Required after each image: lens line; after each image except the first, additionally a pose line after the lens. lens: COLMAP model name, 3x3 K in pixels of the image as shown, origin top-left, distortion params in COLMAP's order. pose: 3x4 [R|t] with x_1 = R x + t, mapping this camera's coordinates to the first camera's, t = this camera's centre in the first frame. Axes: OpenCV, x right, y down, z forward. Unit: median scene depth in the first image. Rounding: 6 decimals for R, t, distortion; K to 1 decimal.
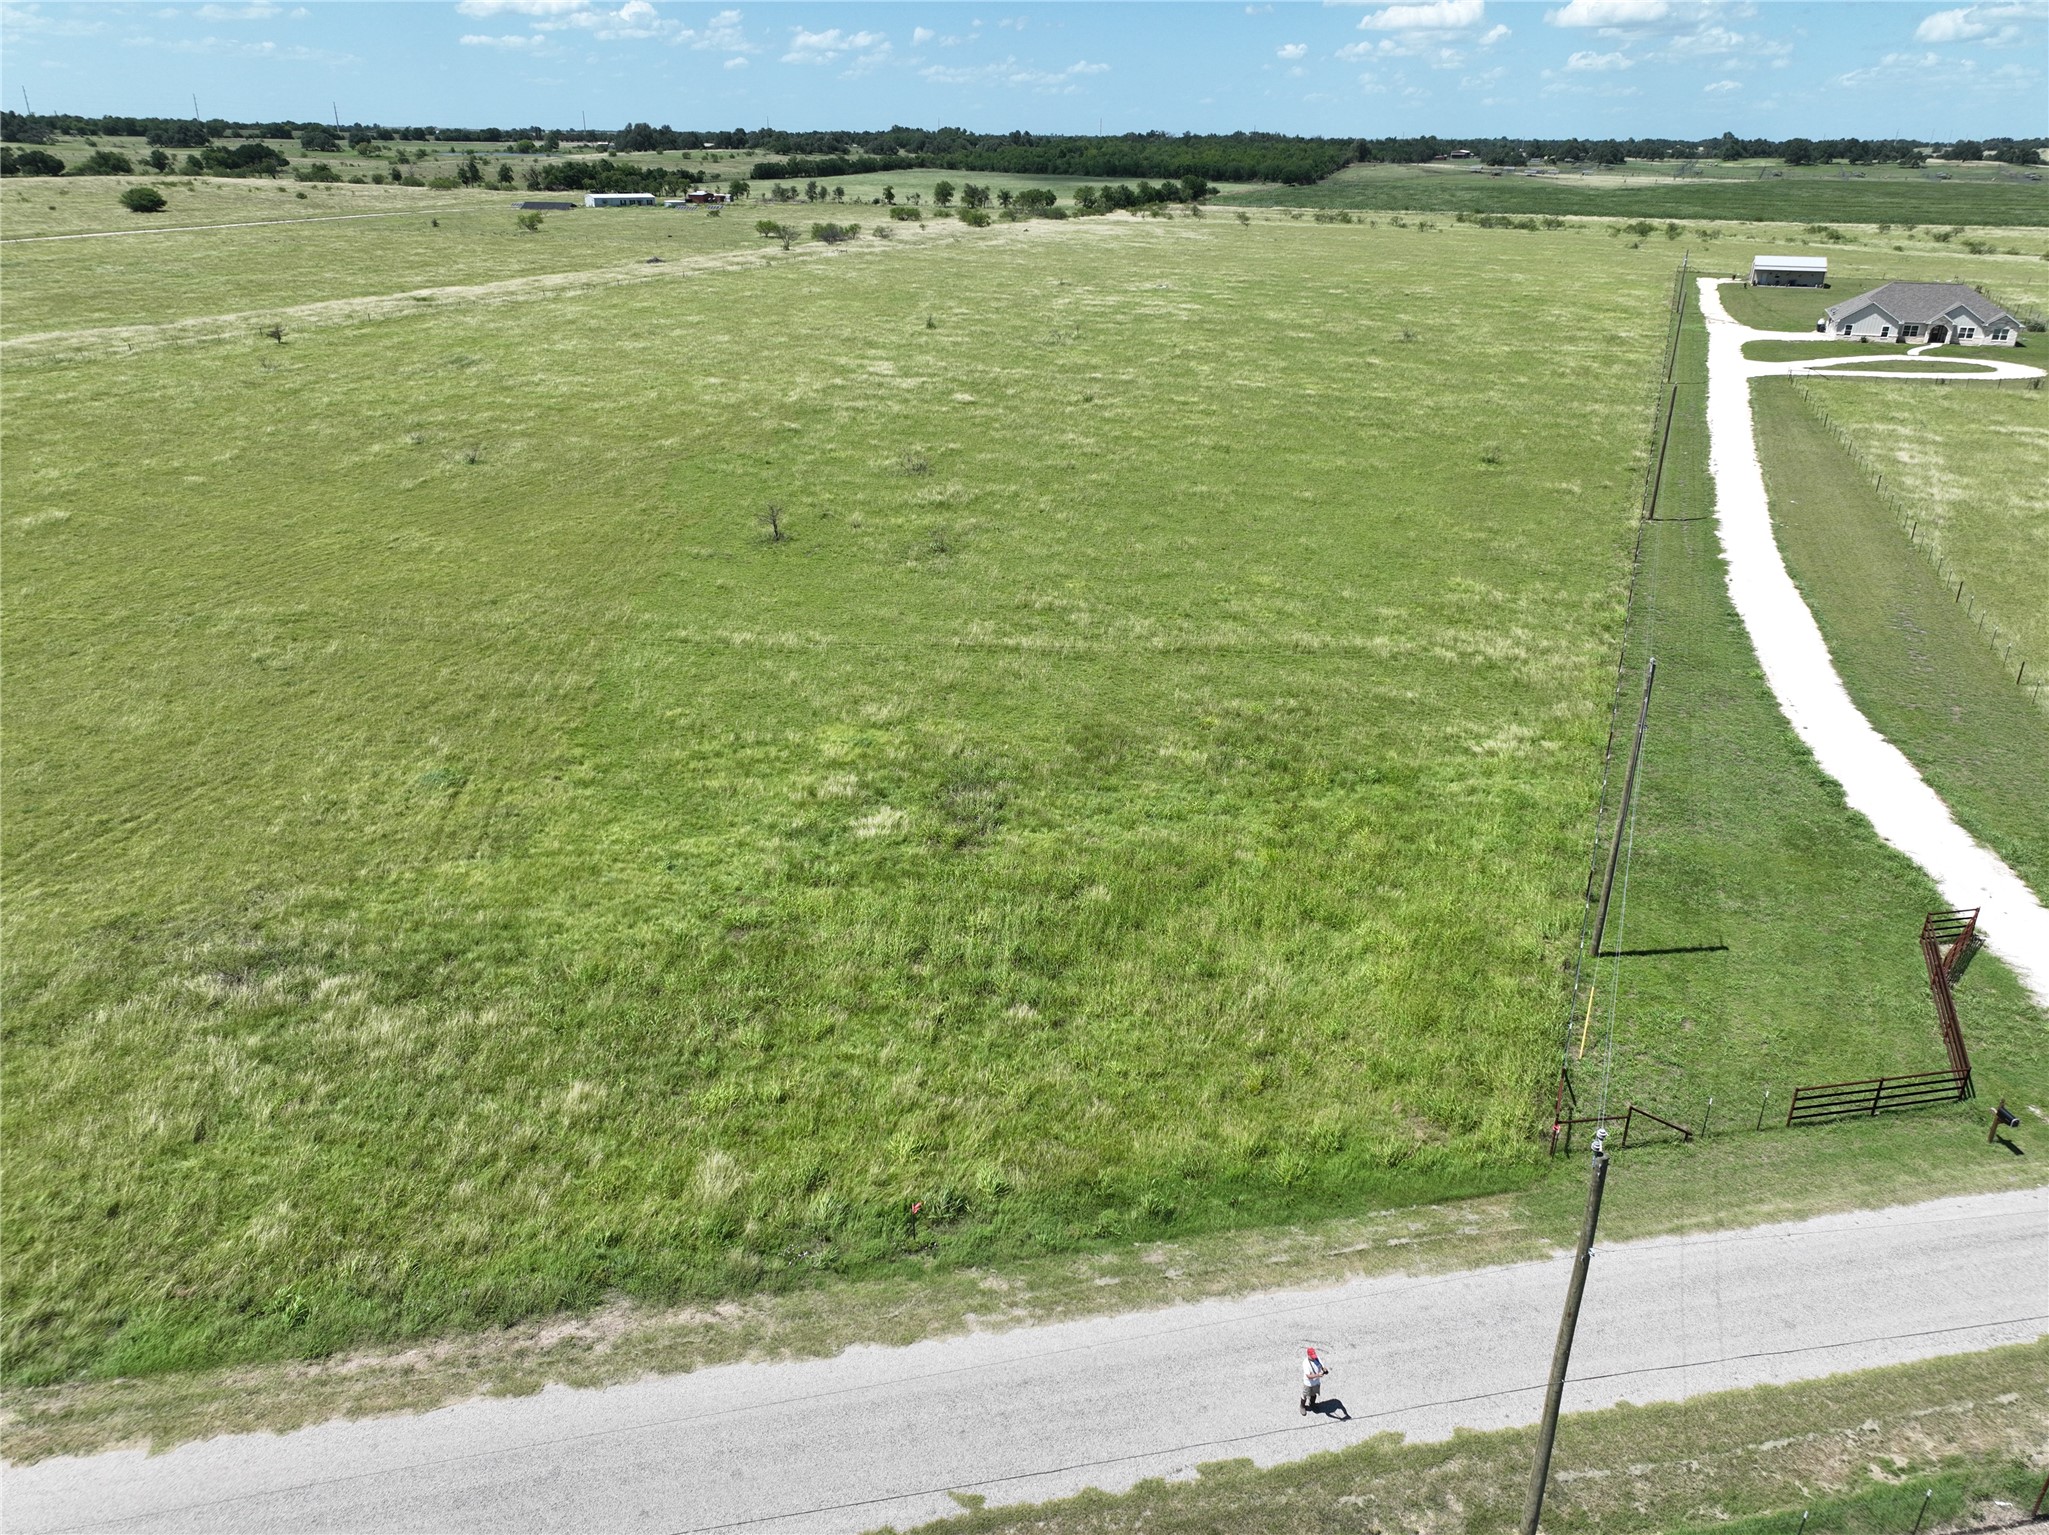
lens RADIAL K [[1442.6, 0, 1024.5], [0, 1442.6, 767.5], [0, 0, 1]] dist [-0.006214, 0.026422]
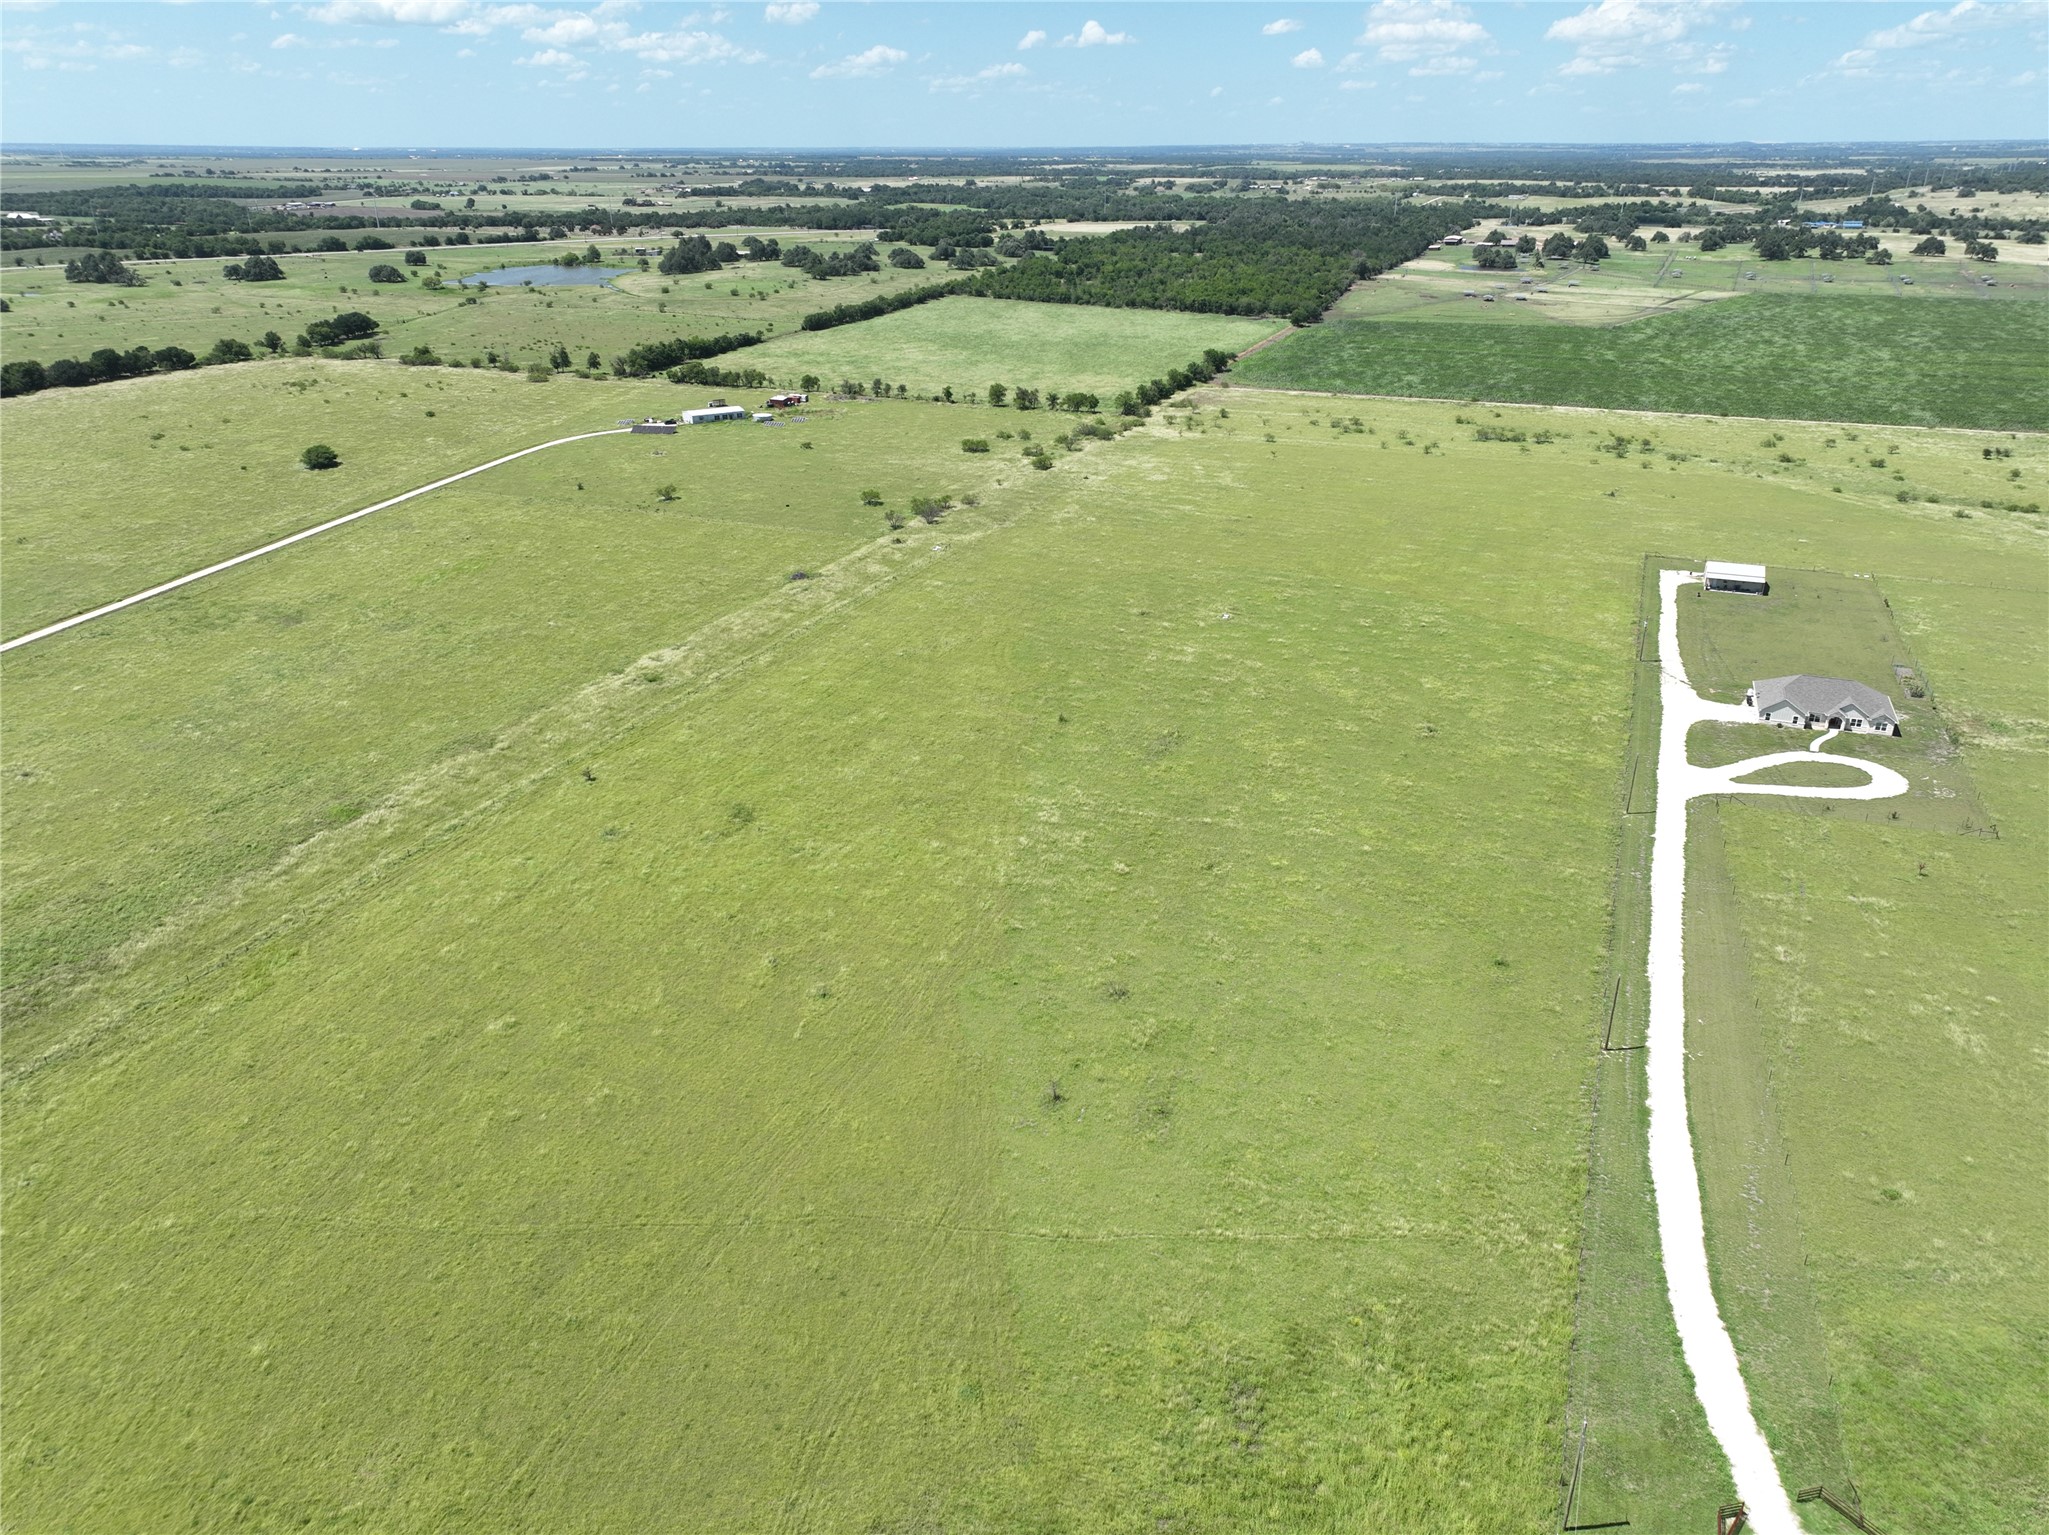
lens RADIAL K [[1442.6, 0, 1024.5], [0, 1442.6, 767.5], [0, 0, 1]] dist [-0.006214, 0.026422]
pose [[0.999881, -0.015399, 0.001153, -0.315098], [0.015402, 0.999879, -0.002168, -0.814217], [-0.001119, 0.002186, 0.999997, -0.925785]]
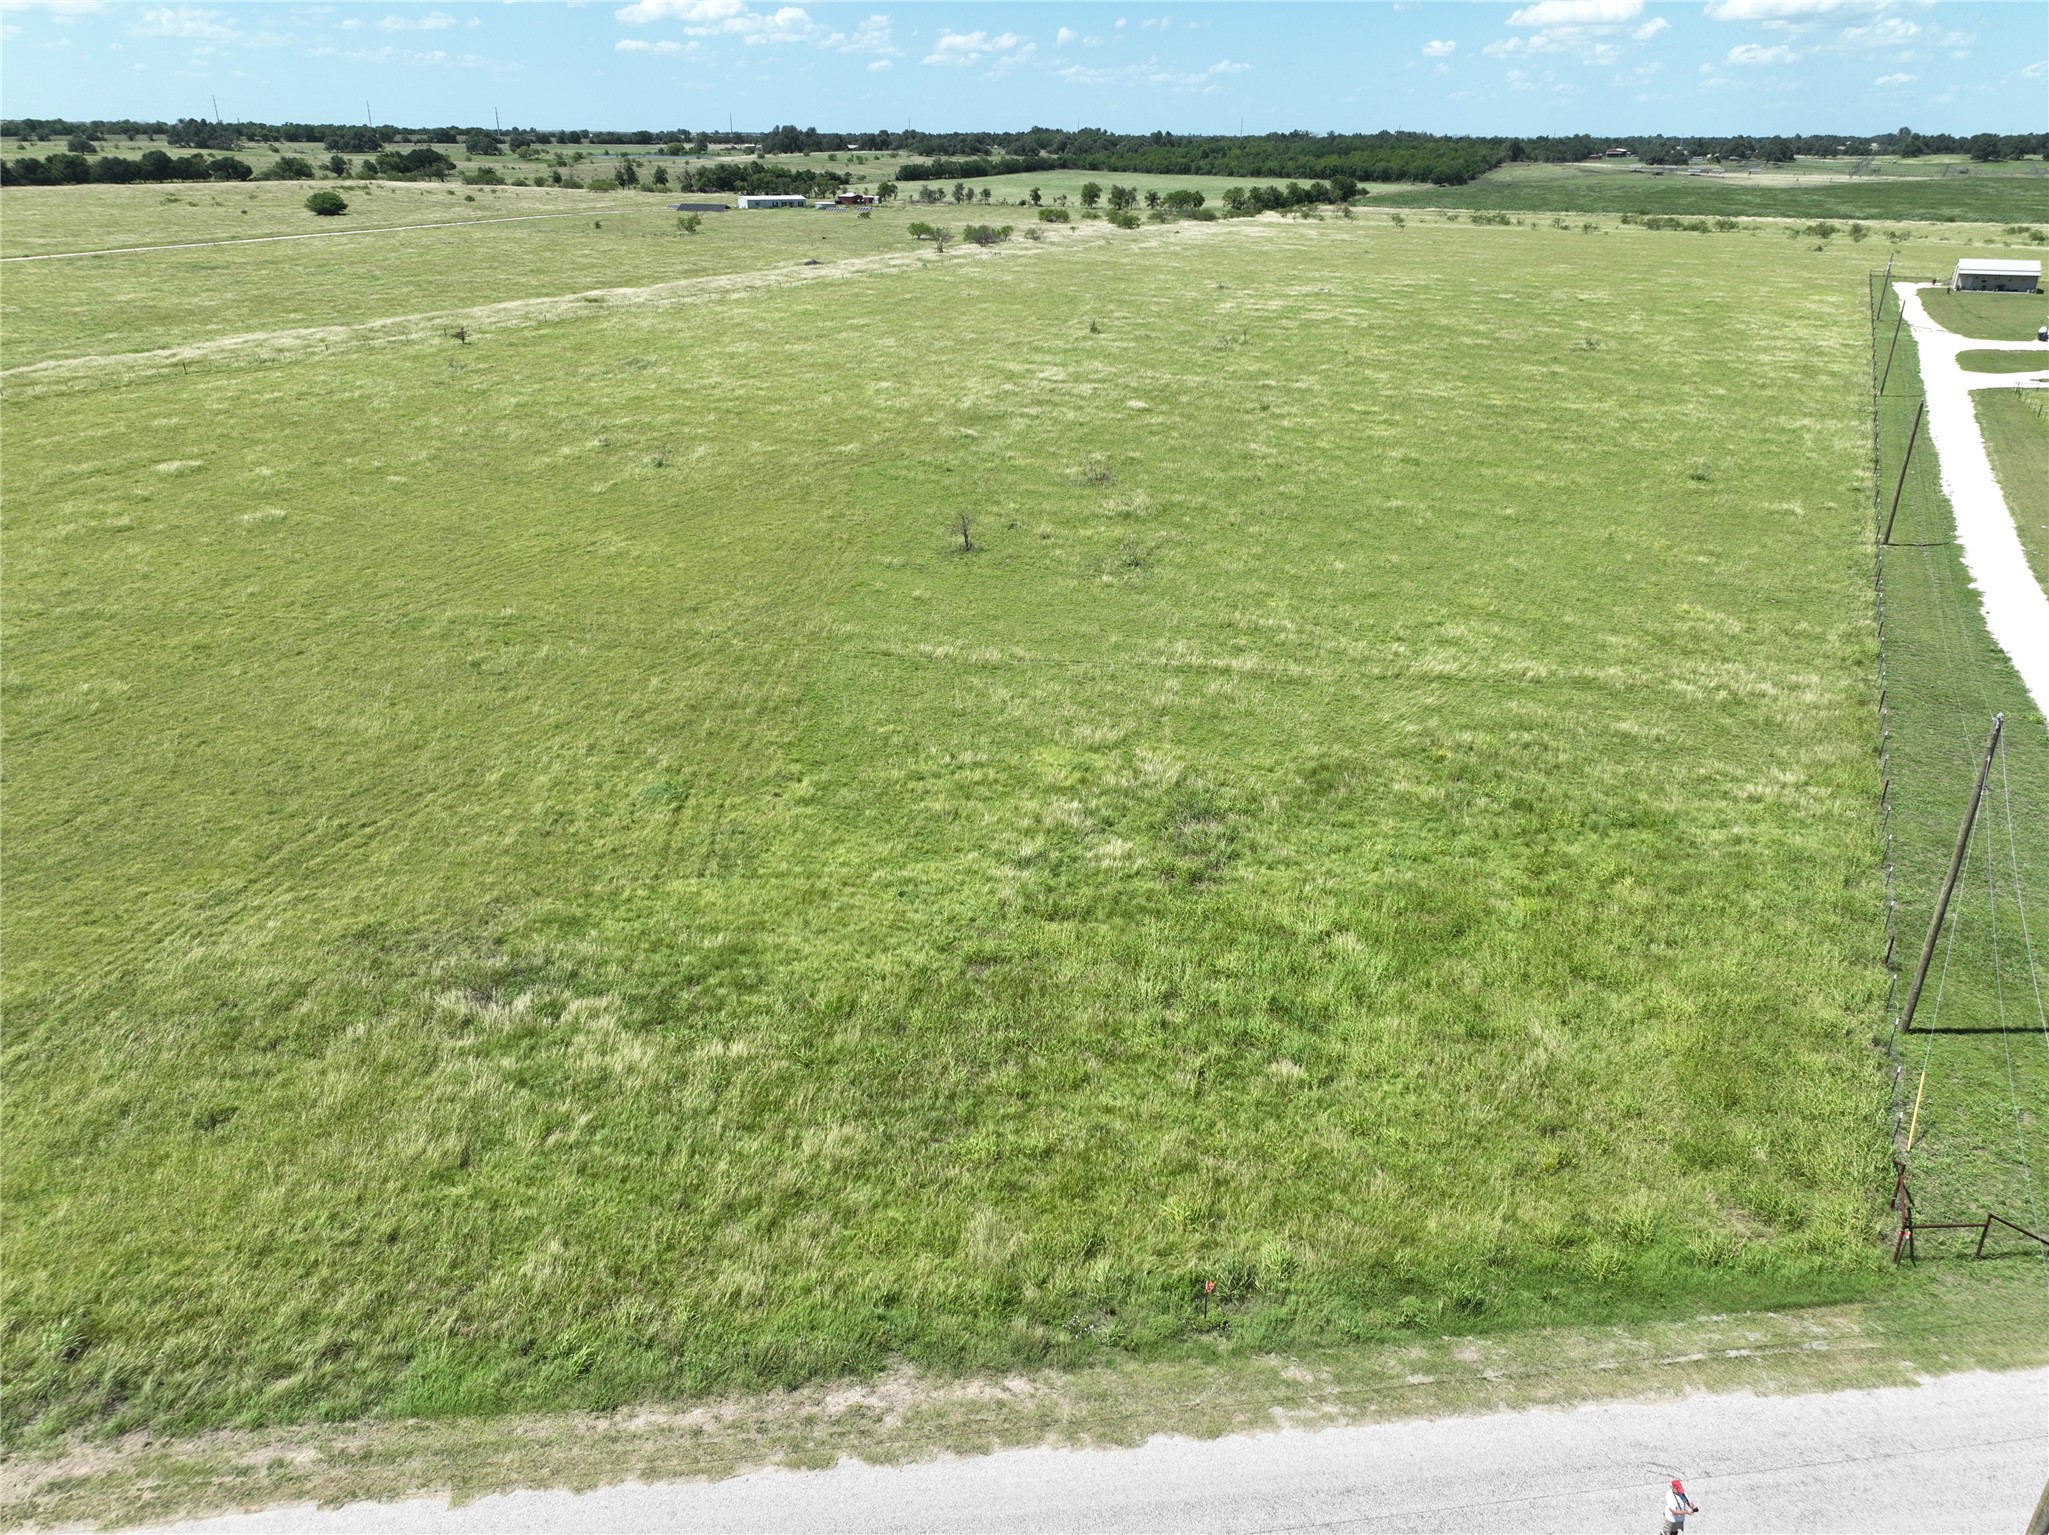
lens RADIAL K [[1442.6, 0, 1024.5], [0, 1442.6, 767.5], [0, 0, 1]] dist [-0.006214, 0.026422]
pose [[0.996338, 0.030595, -0.079837, -0.076770], [-0.030611, 0.999531, 0.001020, -0.017506], [0.079831, 0.001427, 0.996807, 0.029916]]
